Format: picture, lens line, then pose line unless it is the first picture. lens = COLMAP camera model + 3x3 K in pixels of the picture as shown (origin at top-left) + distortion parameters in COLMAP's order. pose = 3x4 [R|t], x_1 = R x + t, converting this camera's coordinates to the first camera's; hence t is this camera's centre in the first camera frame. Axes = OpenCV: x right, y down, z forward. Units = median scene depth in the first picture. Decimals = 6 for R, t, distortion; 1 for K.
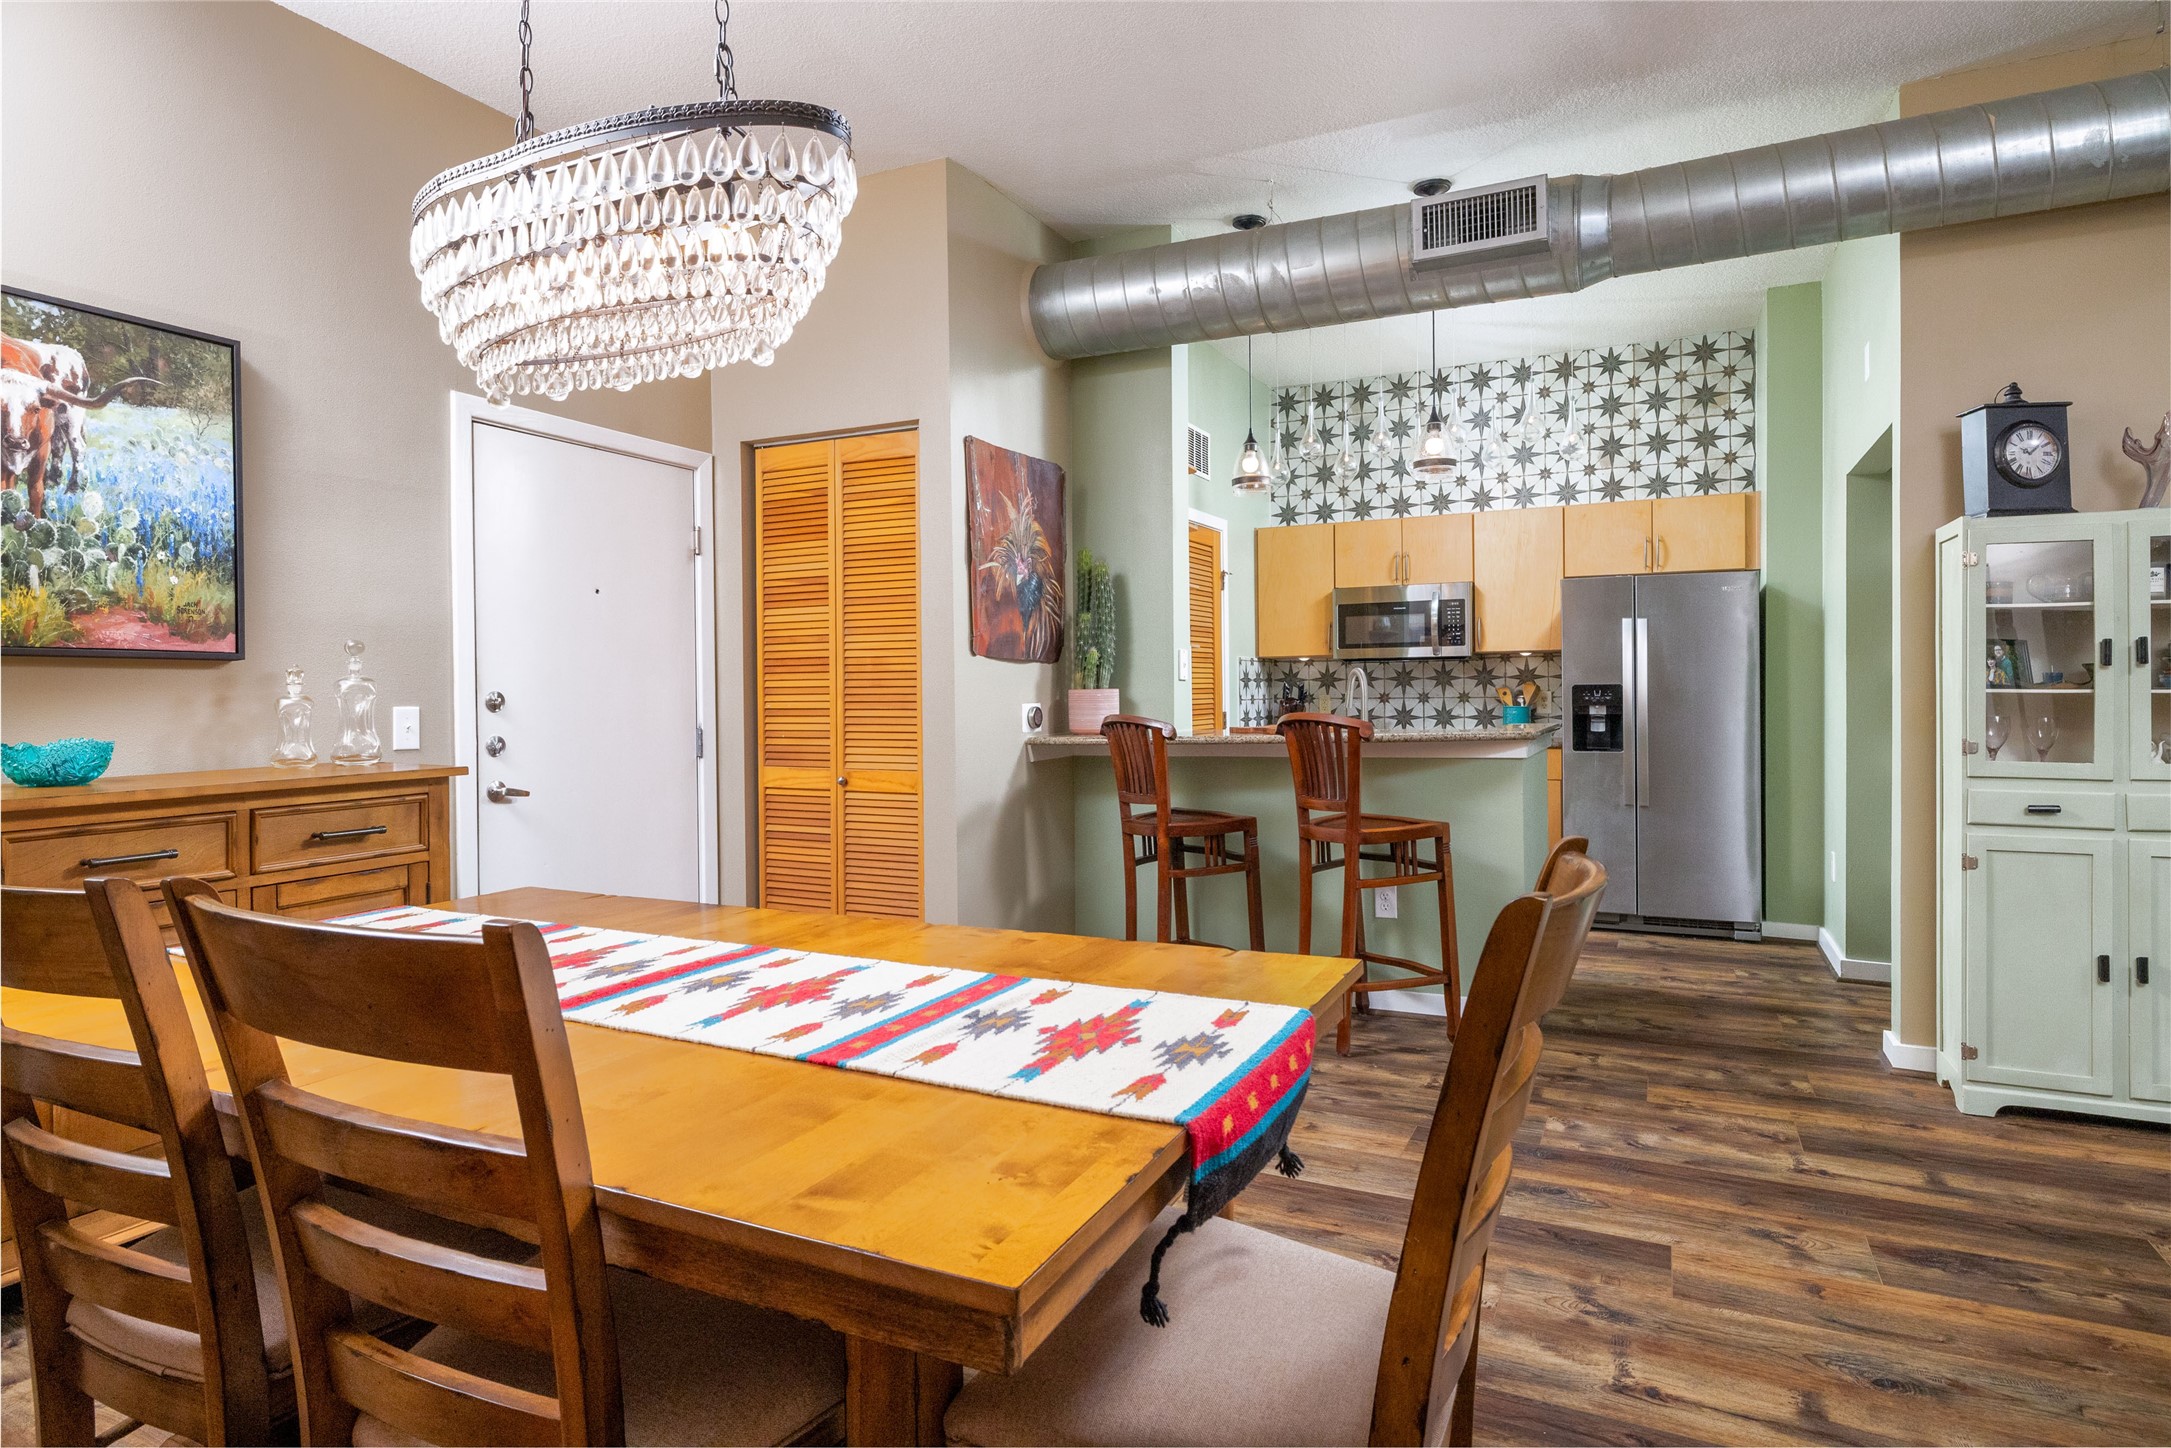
lens RADIAL K [[1184.5, 0, 1086.2], [0, 1184.5, 707.5], [0, 0, 1]] dist [-0.002822, 0.000146]
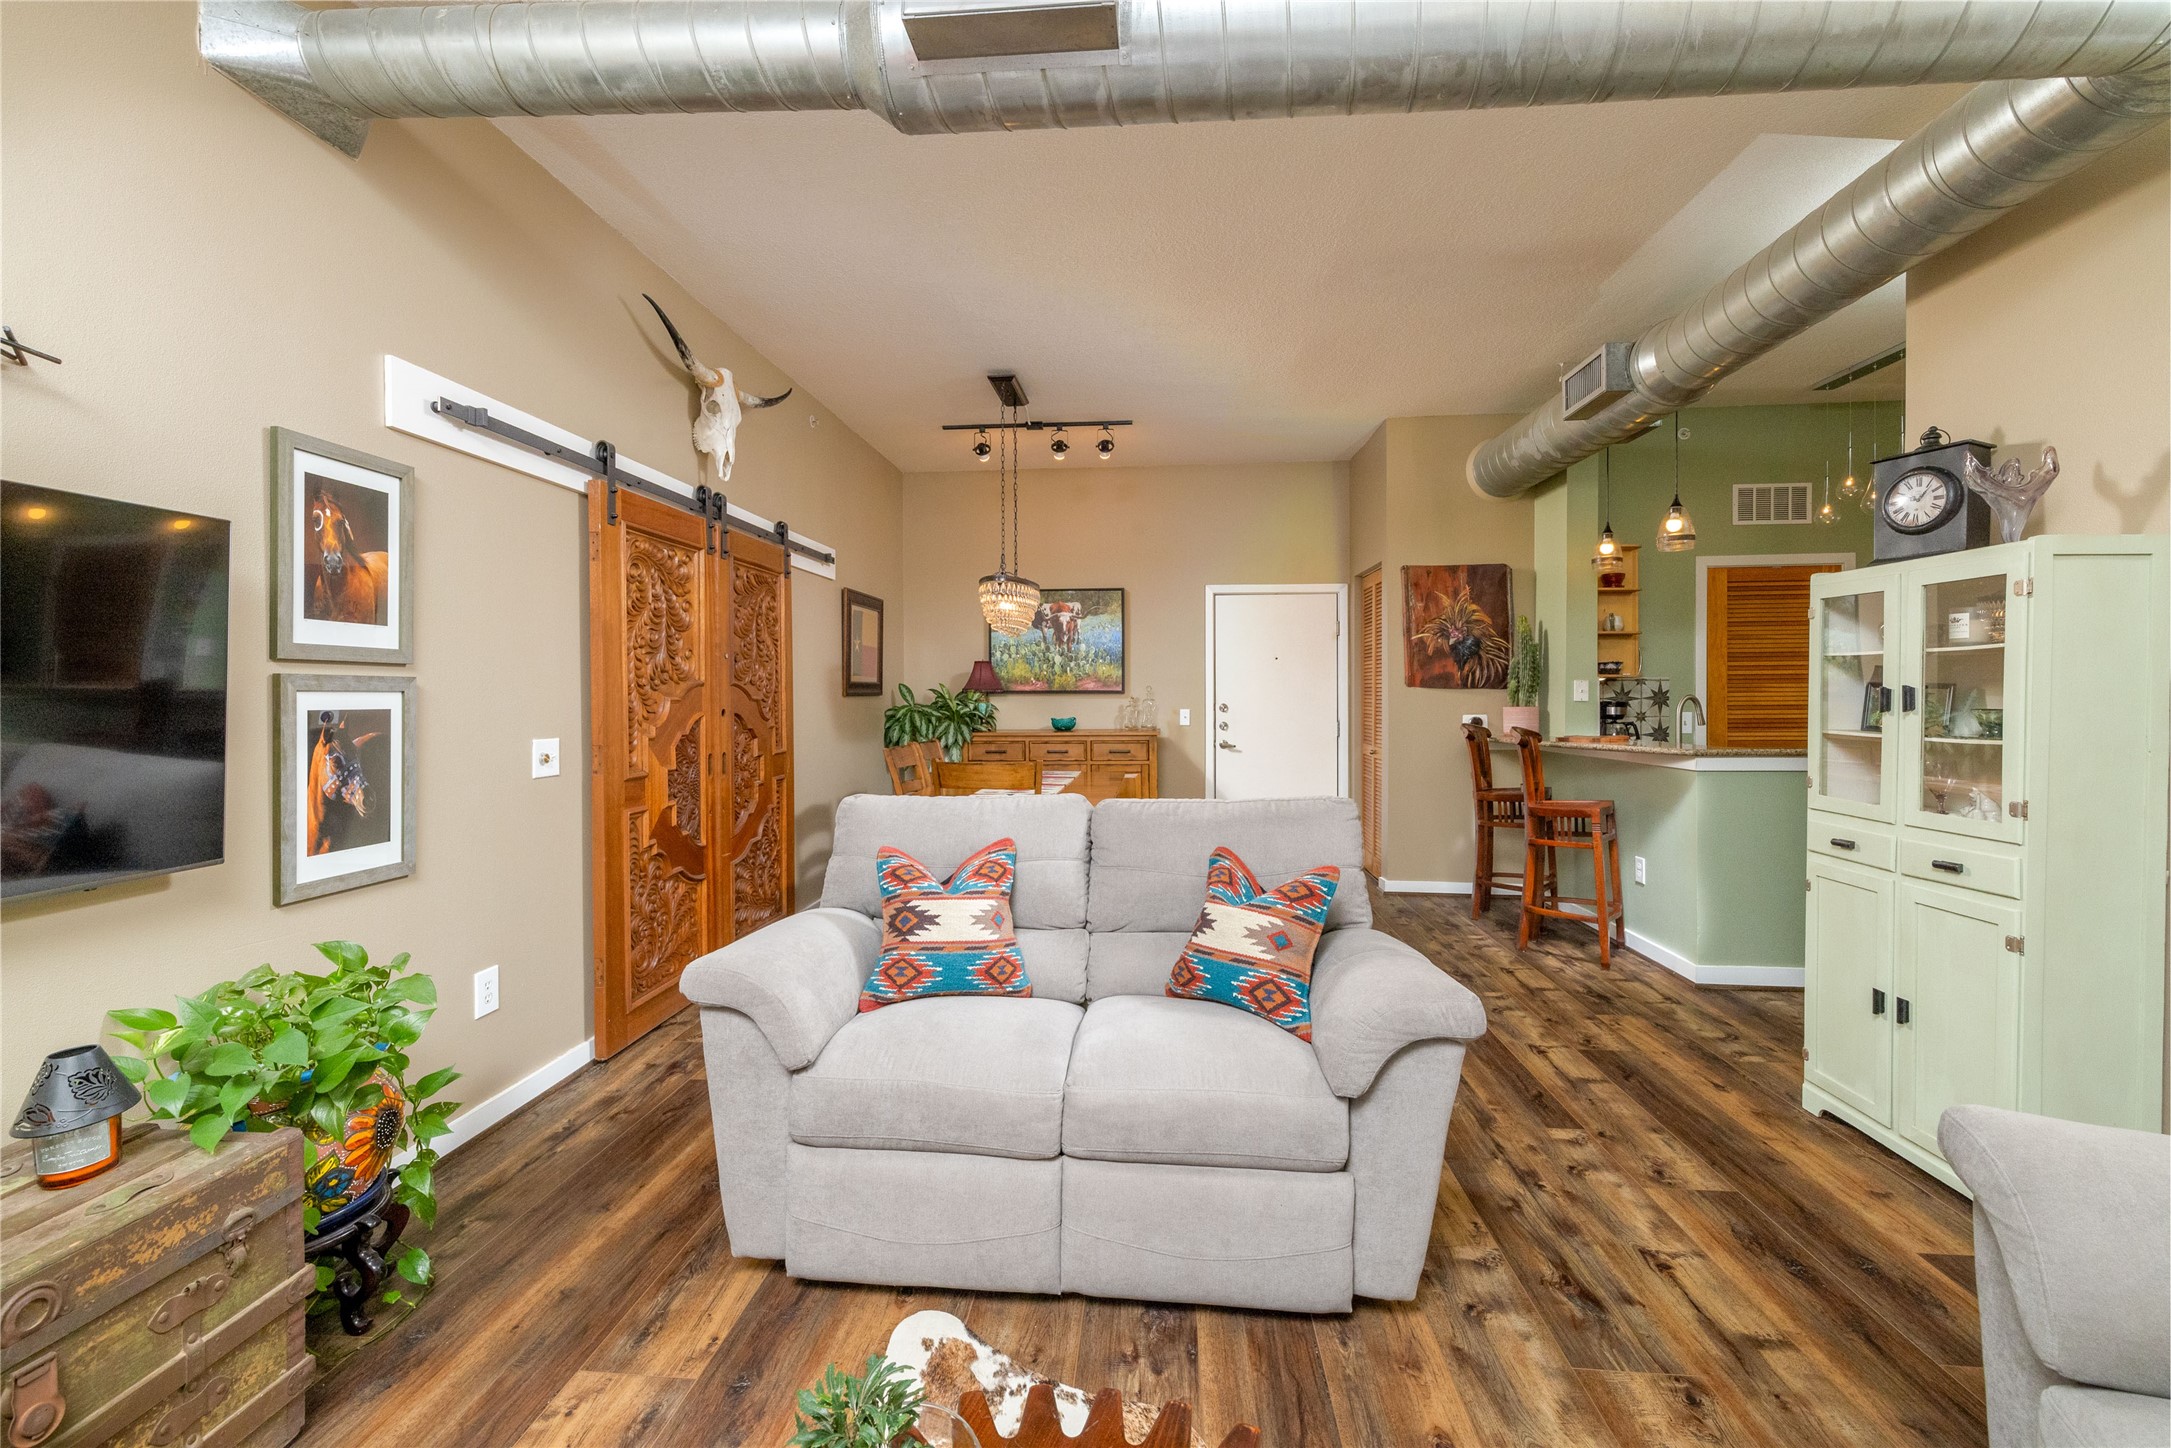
lens RADIAL K [[908.7, 0, 1082.2], [0, 908.7, 700.9], [0, 0, 1]] dist [-0.000381, -0.000234]
pose [[0.364191, 0.016868, -0.931171, 0.964496], [-0.011688, 0.999840, 0.013541, -0.033990], [0.931251, 0.005952, 0.364330, 0.036221]]
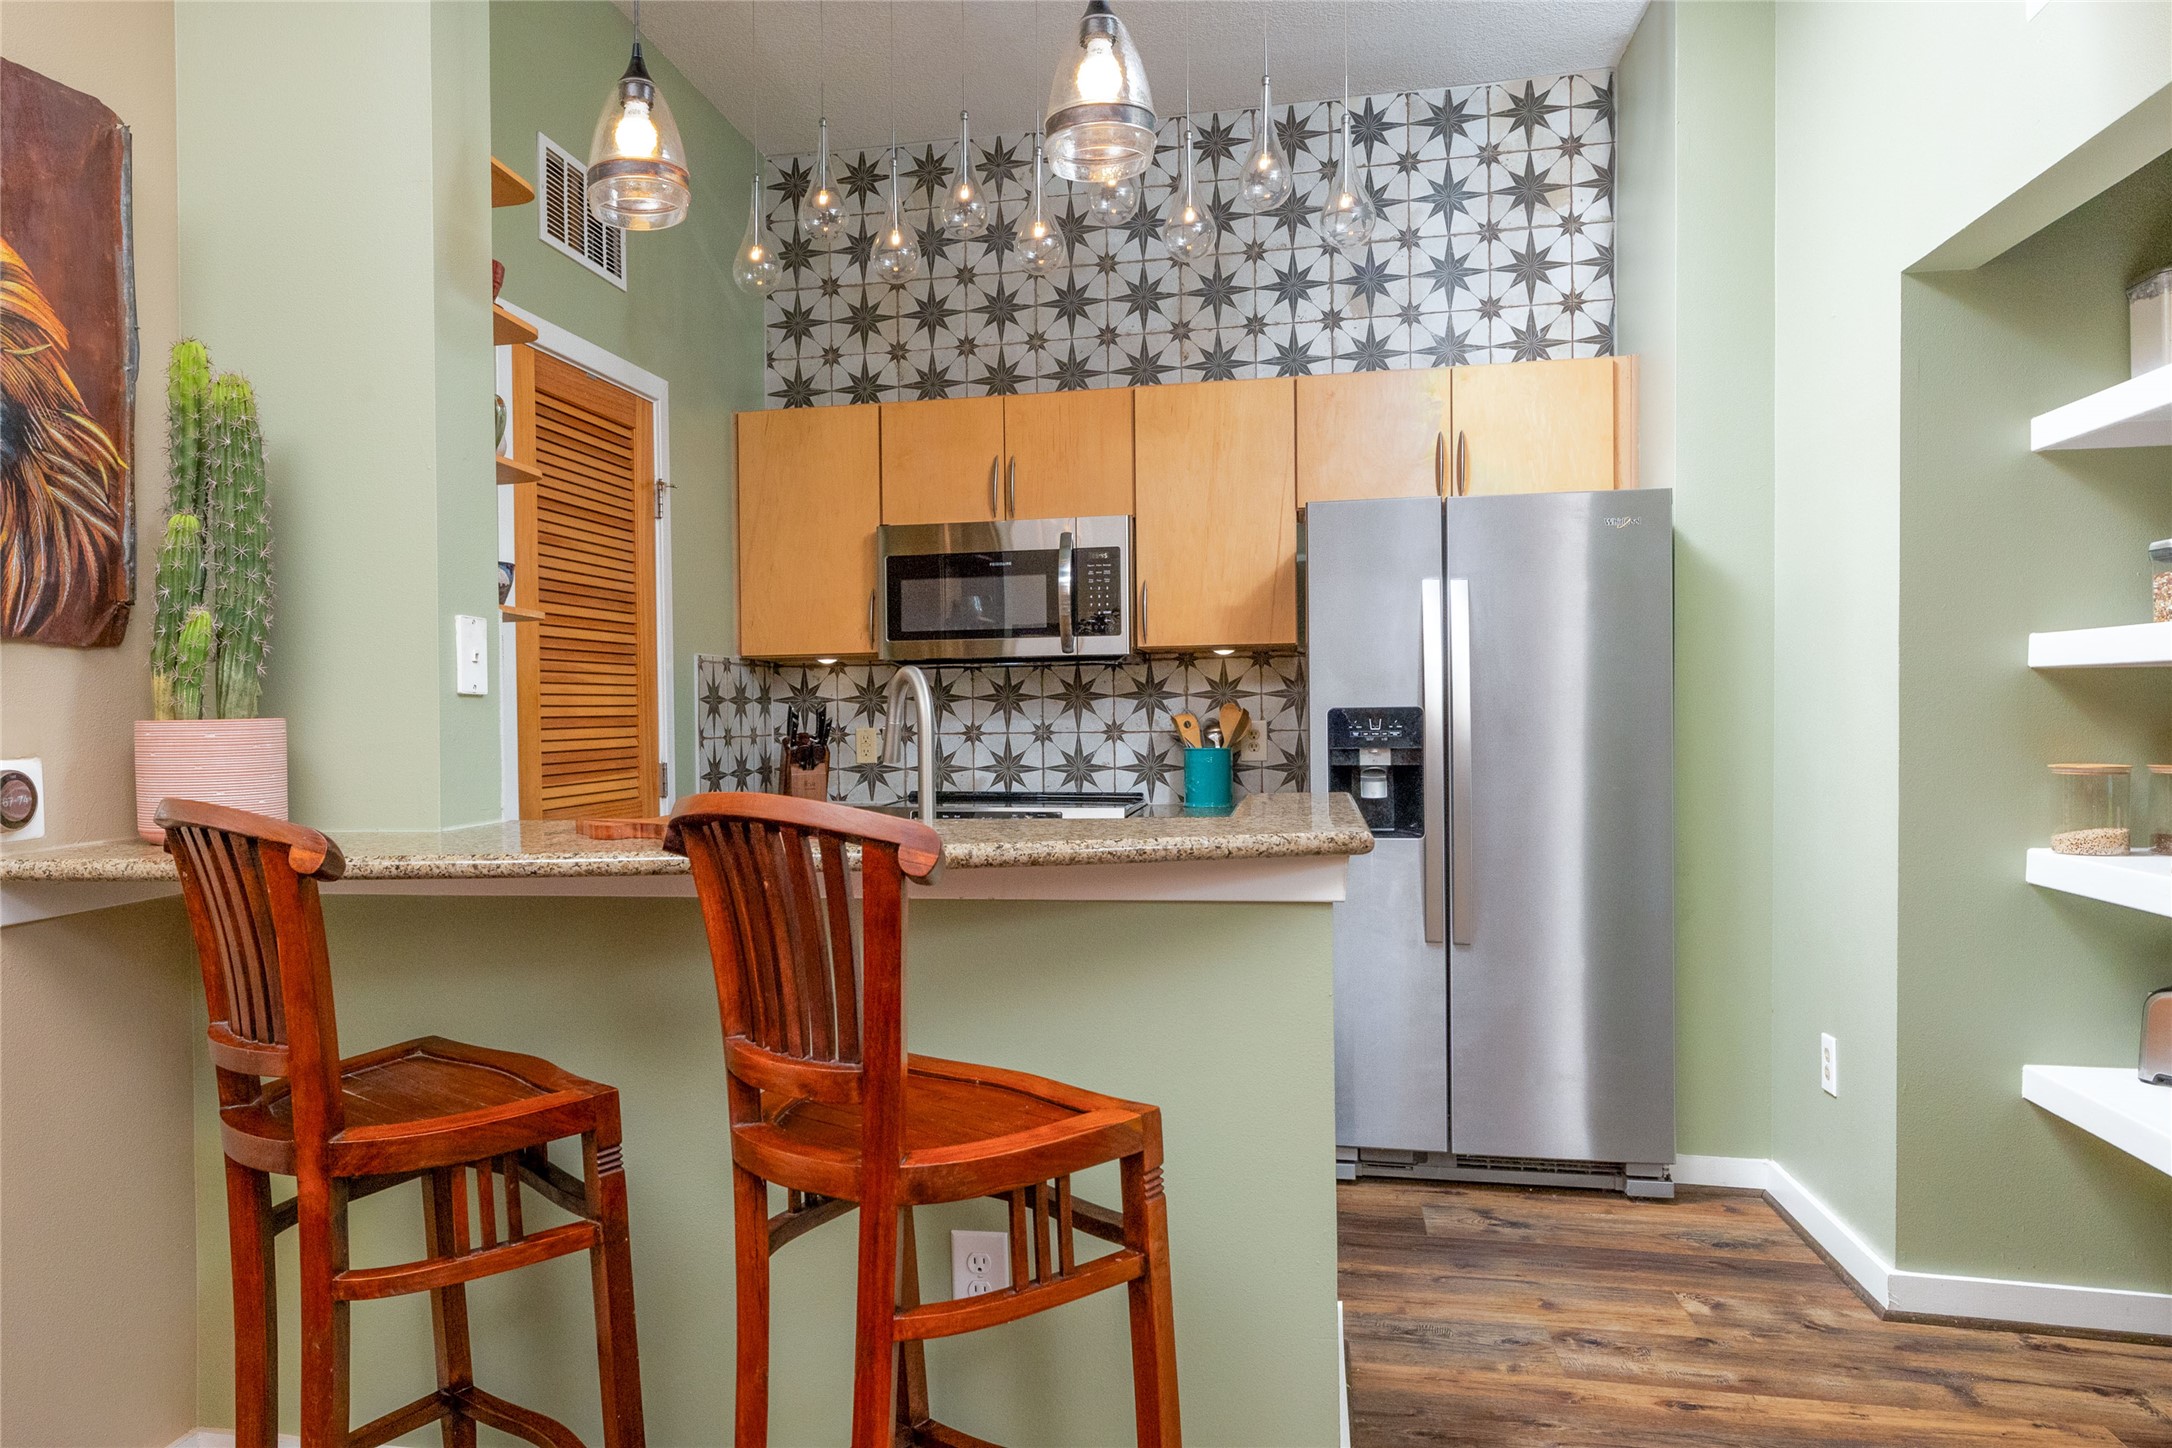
lens RADIAL K [[1509.3, 0, 939.2], [0, 1509.3, 748.6], [0, 0, 1]] dist [-0.000972, 0.000090]
pose [[0.974765, -0.005755, 0.223159, 0.130779], [0.004386, 0.999968, 0.006632, -0.008874], [-0.223190, -0.005486, 0.974759, 0.523615]]
